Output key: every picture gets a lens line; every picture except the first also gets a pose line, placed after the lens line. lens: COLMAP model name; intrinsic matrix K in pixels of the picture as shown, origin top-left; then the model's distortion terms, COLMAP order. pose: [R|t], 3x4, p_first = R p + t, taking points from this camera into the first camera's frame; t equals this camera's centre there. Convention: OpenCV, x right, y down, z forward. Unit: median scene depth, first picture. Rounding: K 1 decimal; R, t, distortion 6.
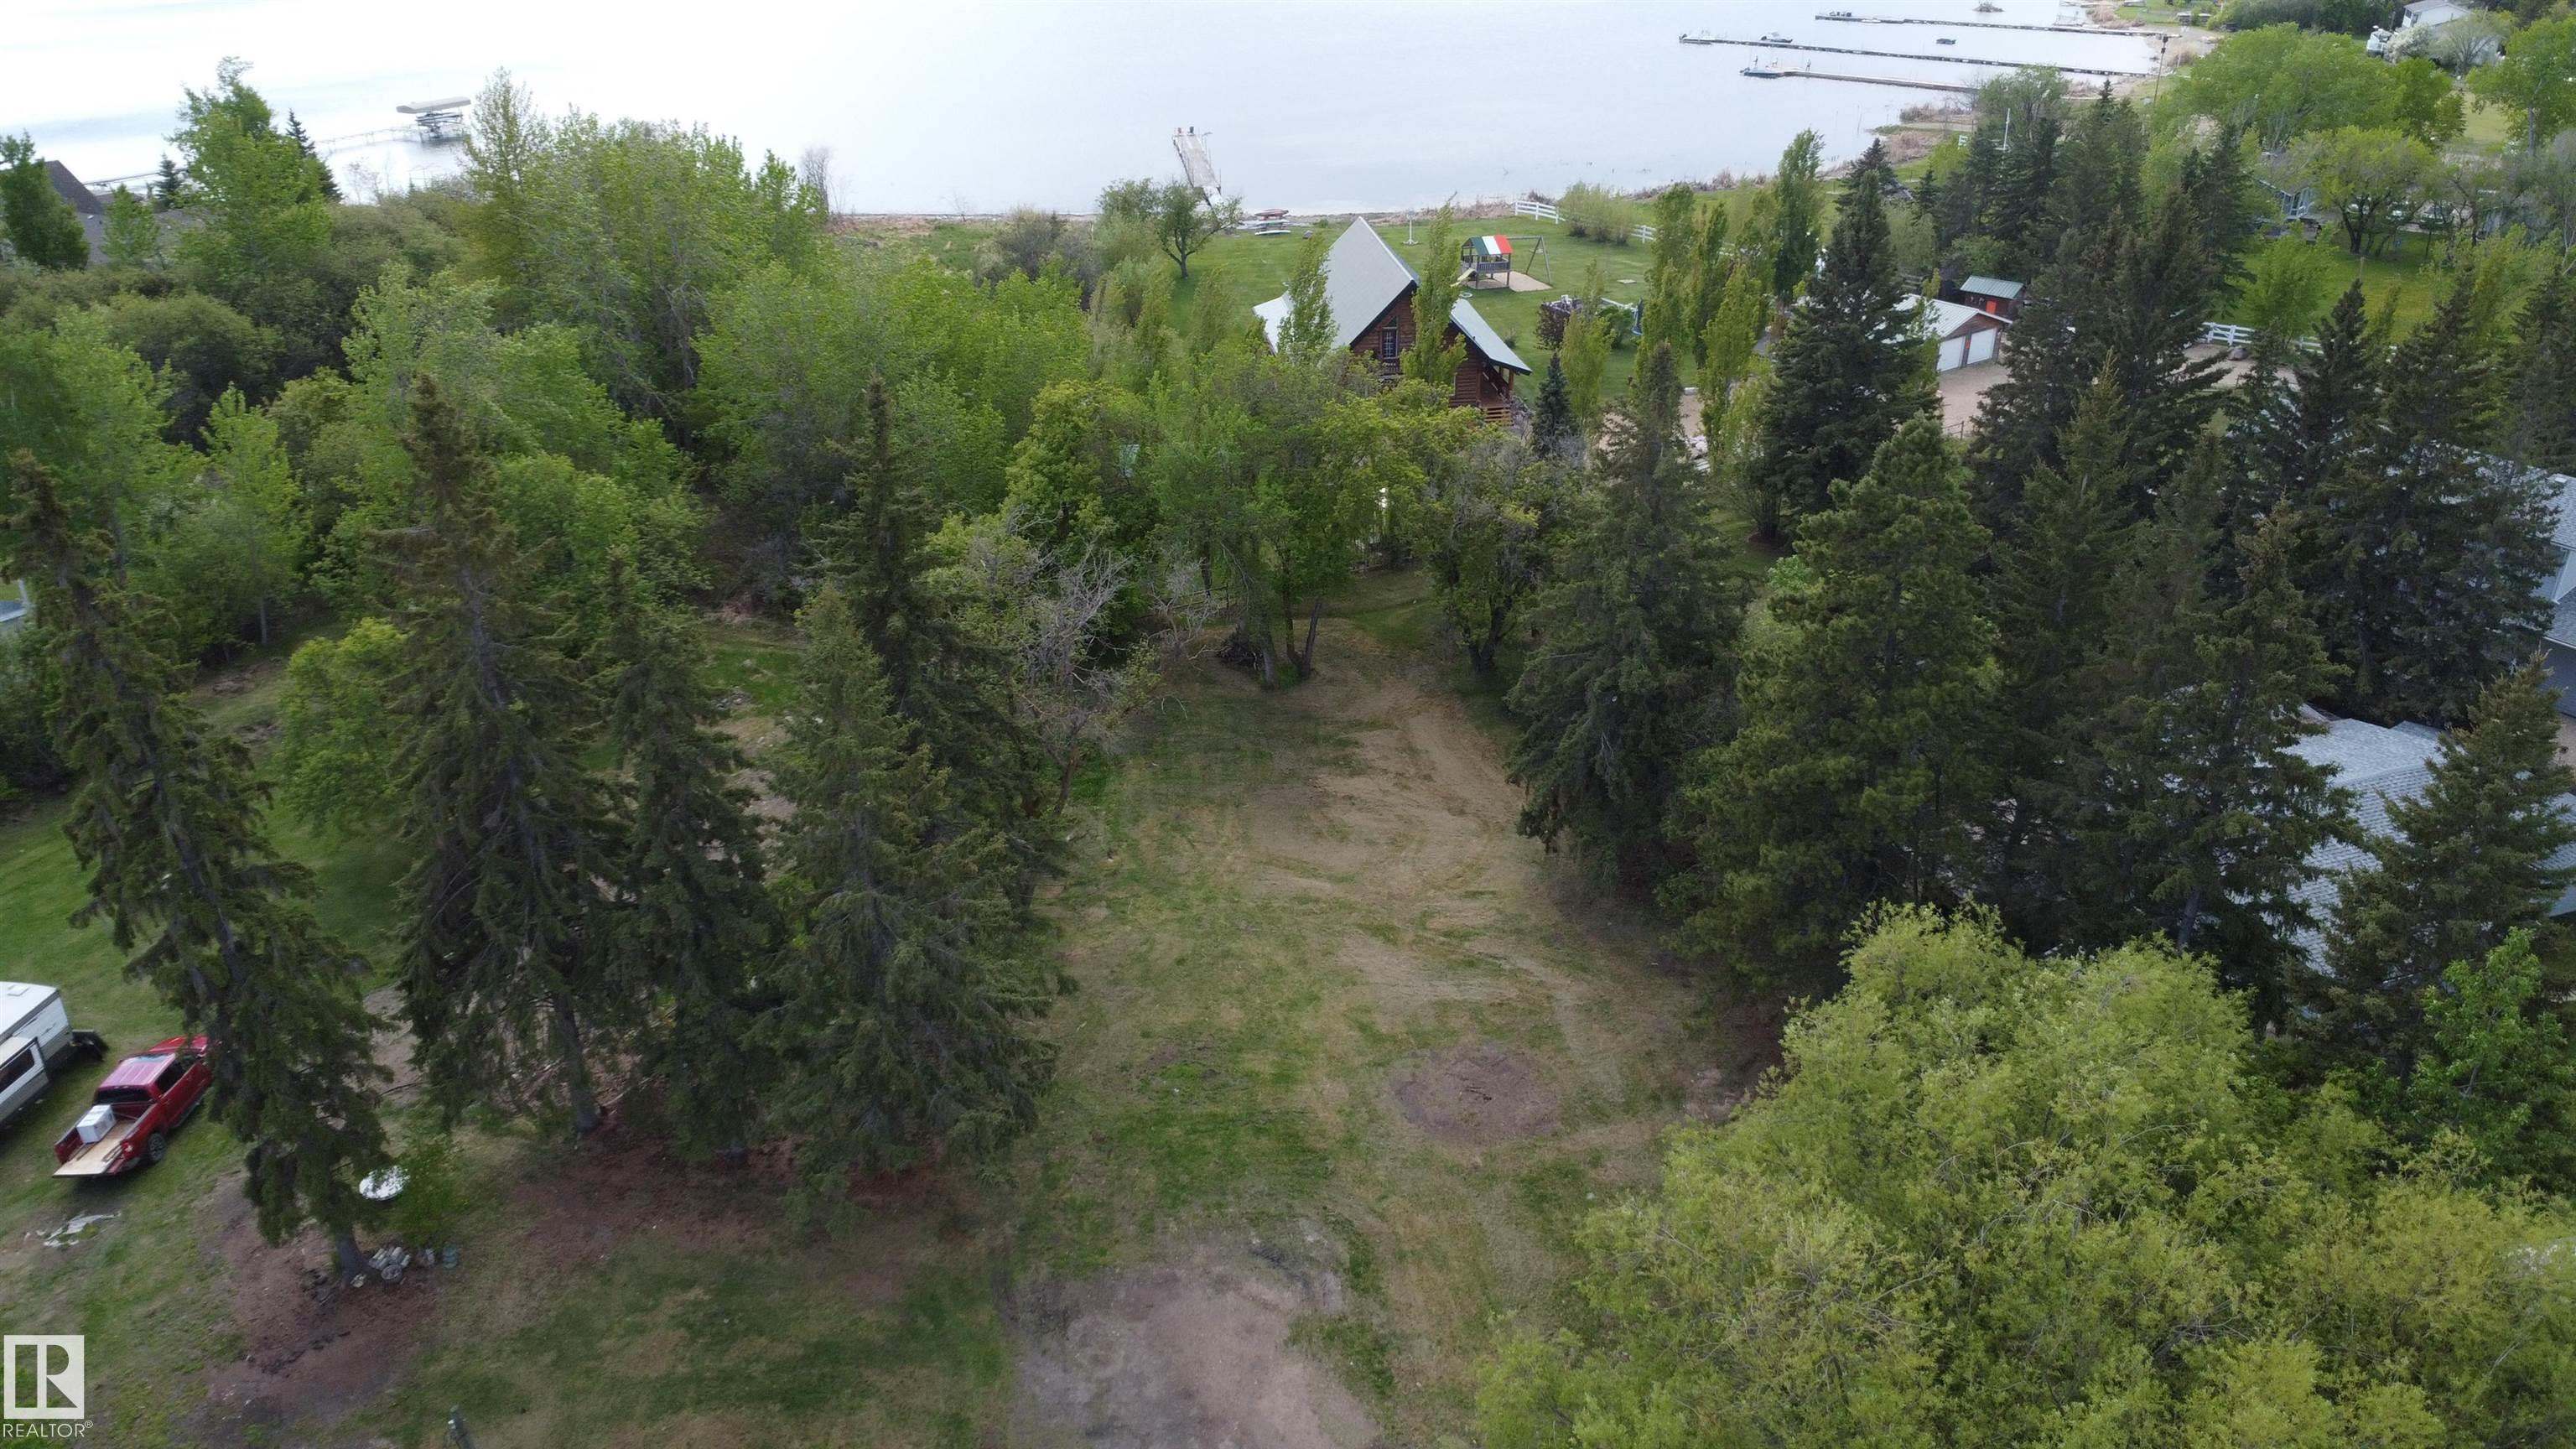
lens RADIAL K [[1871.3, 0, 1290.0], [0, 1871.3, 706.9], [0, 0, 1]] dist [-0.026011, -0.016504]
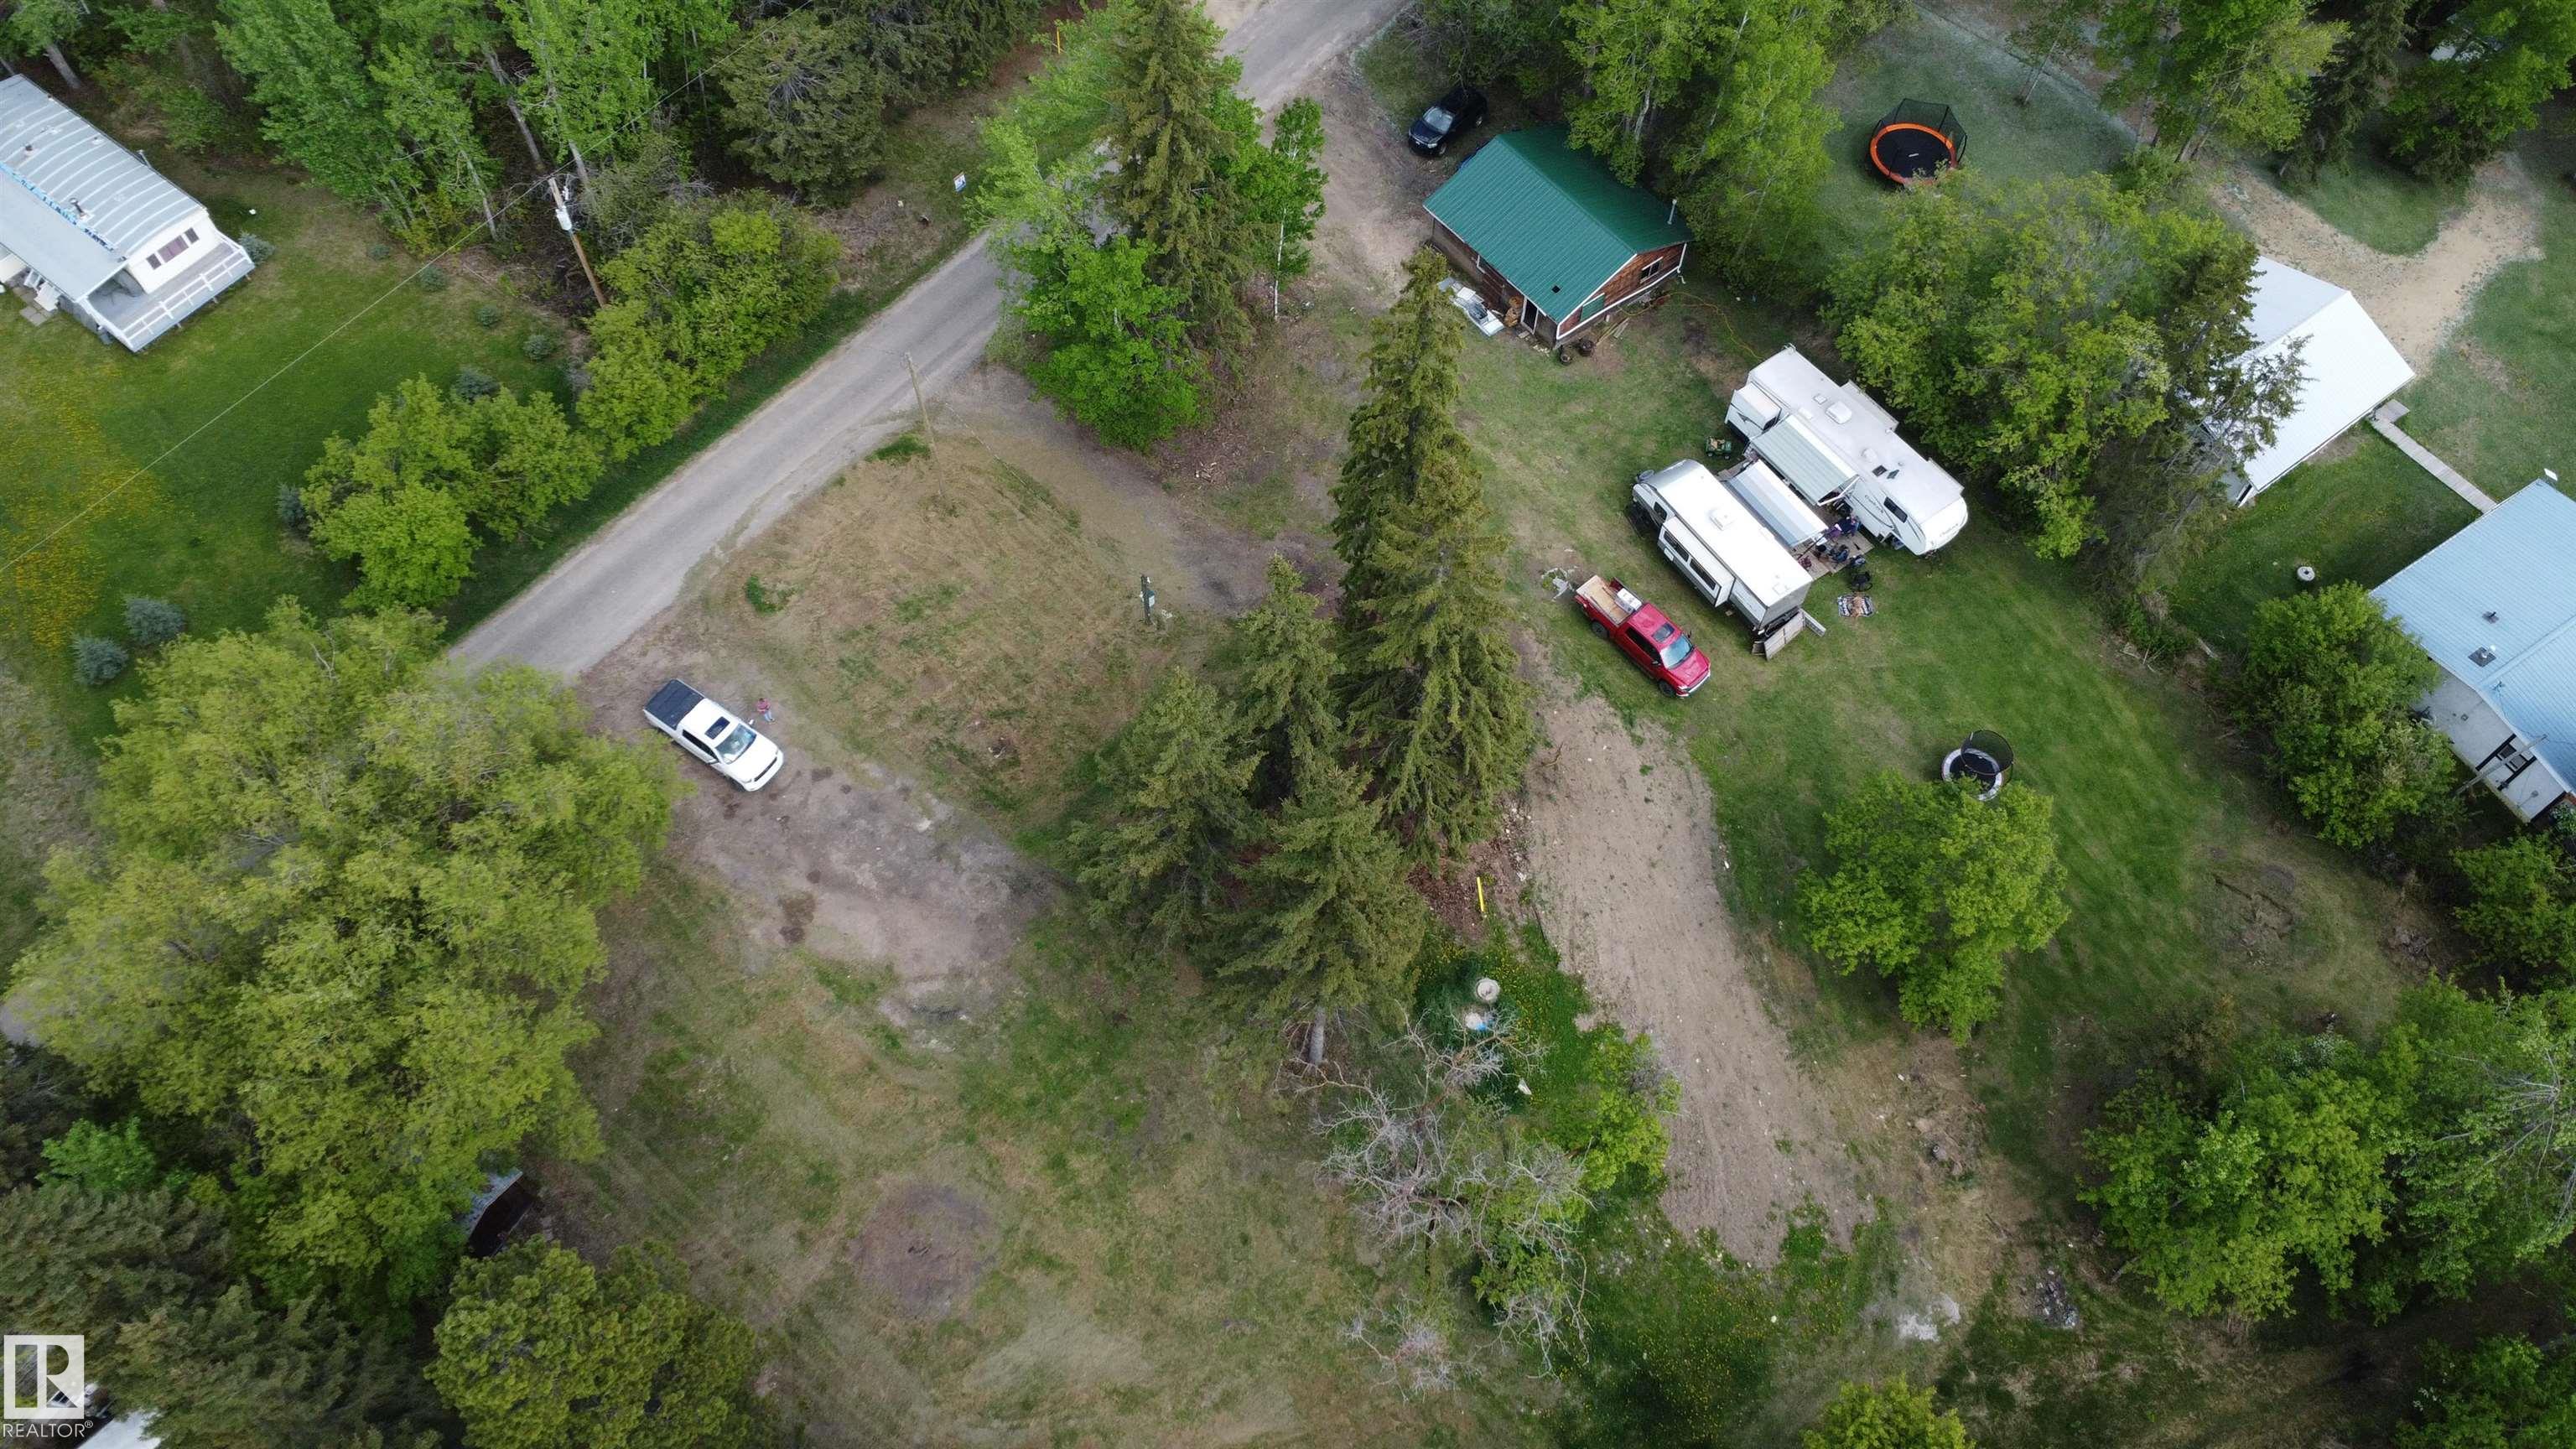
lens RADIAL K [[1871.3, 0, 1293.8], [0, 1871.3, 694.7], [0, 0, 1]] dist [-0.026011, -0.016504]
pose [[-0.752733, 0.561681, -0.343377, 0.111401], [-0.293213, 0.180955, 0.938766, -0.914780], [0.589423, 0.807322, 0.028482, 0.687996]]
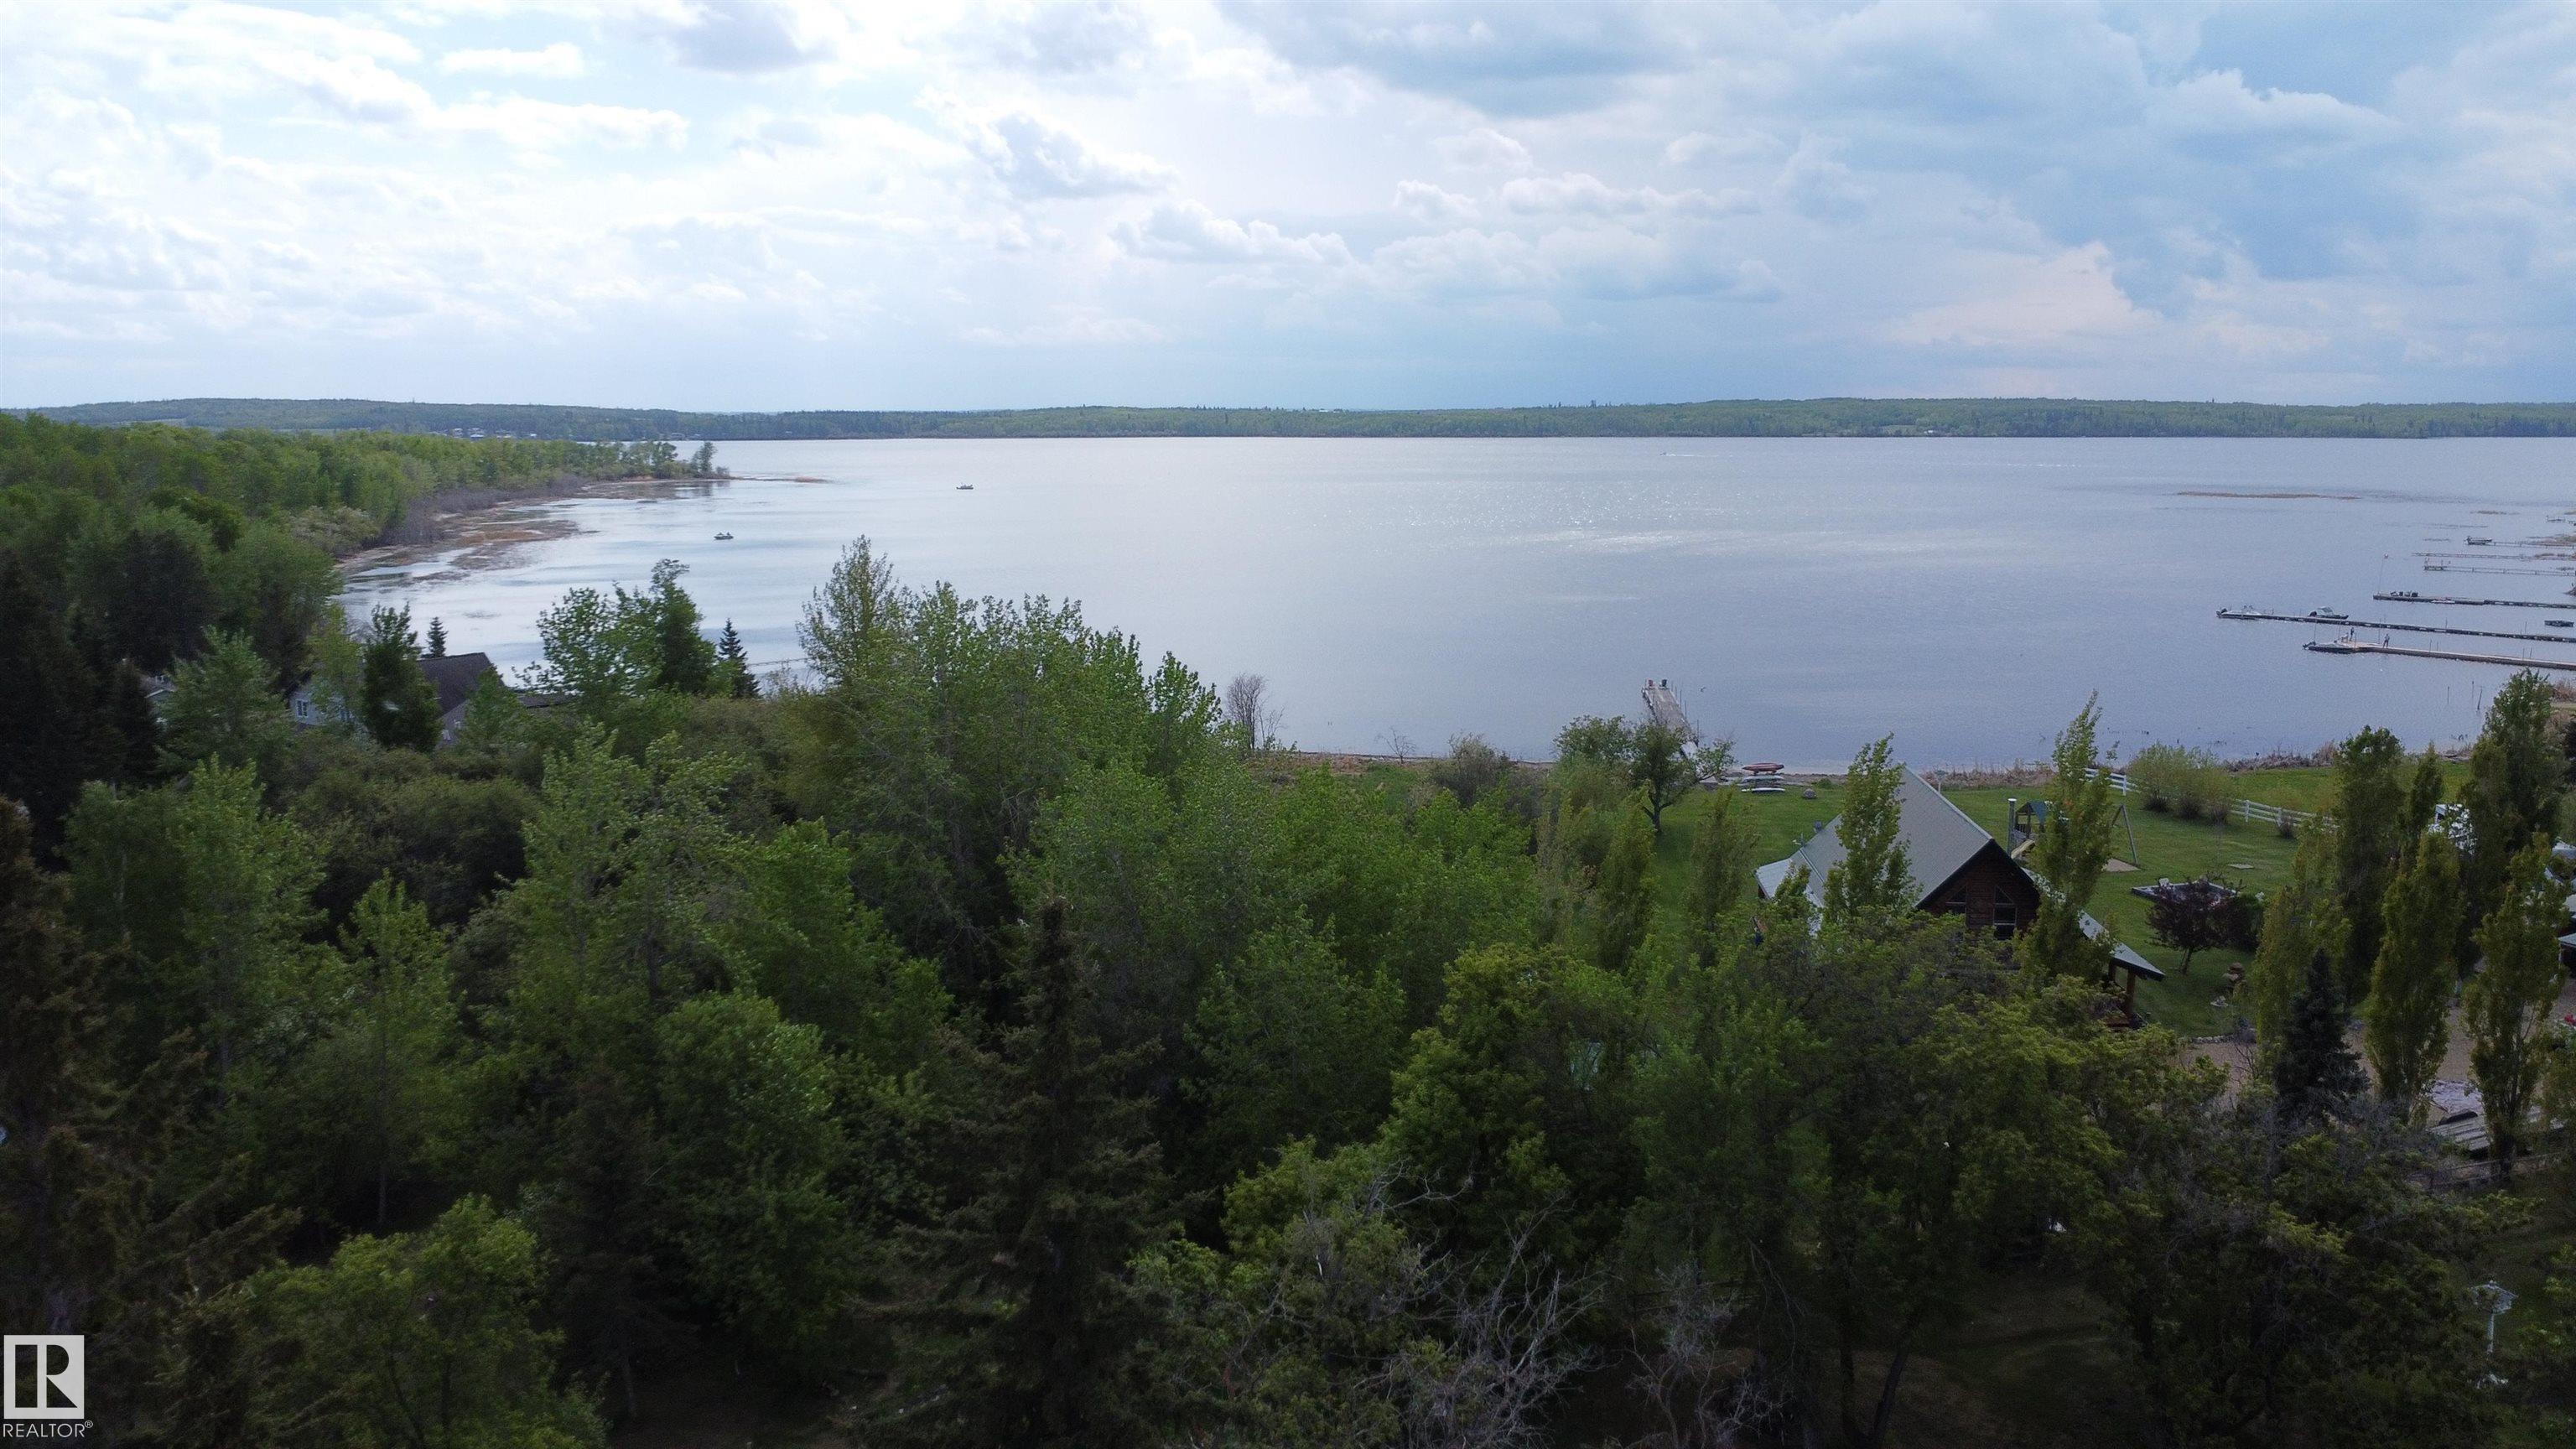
lens RADIAL K [[1871.3, 0, 1291.0], [0, 1871.3, 705.2], [0, 0, 1]] dist [-0.026011, -0.016504]
pose [[0.971120, 0.033224, -0.236268, -0.049403], [-0.102671, 0.952073, -0.288123, -0.072962], [0.215372, 0.304060, 0.927988, 0.443333]]
